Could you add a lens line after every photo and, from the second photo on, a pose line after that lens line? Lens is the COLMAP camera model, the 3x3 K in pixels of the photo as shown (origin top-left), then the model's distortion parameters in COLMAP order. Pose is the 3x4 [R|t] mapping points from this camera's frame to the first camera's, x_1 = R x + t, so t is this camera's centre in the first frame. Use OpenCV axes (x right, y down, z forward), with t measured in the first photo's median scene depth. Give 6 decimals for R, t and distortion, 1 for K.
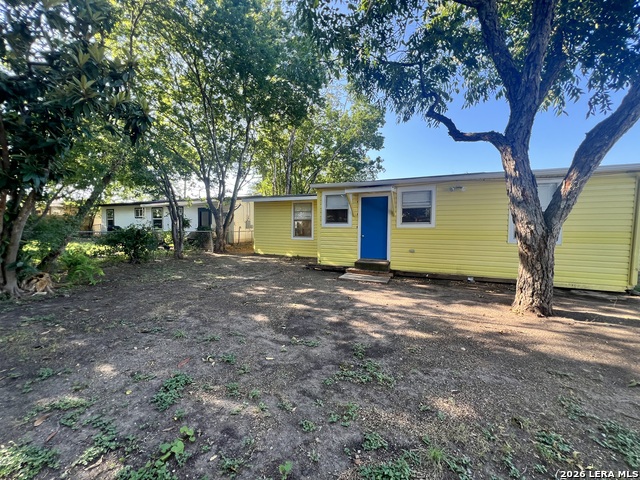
lens RADIAL K [[255.4, 0, 319.0], [0, 255.4, 239.1], [0, 0, 1]] dist [-0.005372, 0.000744]
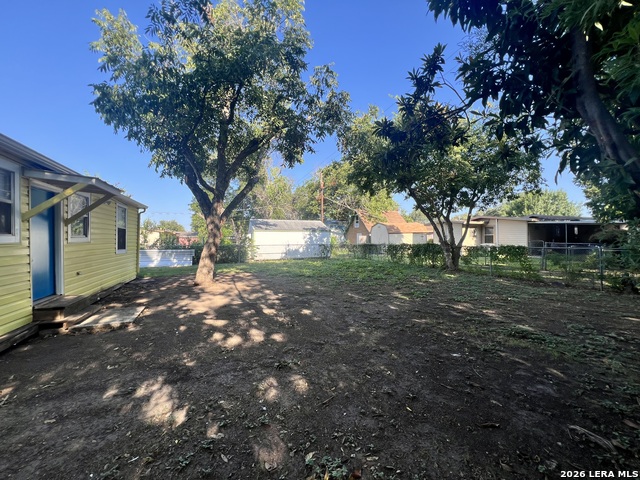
lens RADIAL K [[255.4, 0, 319.9], [0, 255.4, 239.2], [0, 0, 1]] dist [-0.005372, 0.000744]
pose [[-0.721827, -0.007821, 0.692029, -1.121330], [0.028789, 0.998731, 0.041316, -0.109462], [-0.691474, 0.049745, -0.720687, 1.780092]]
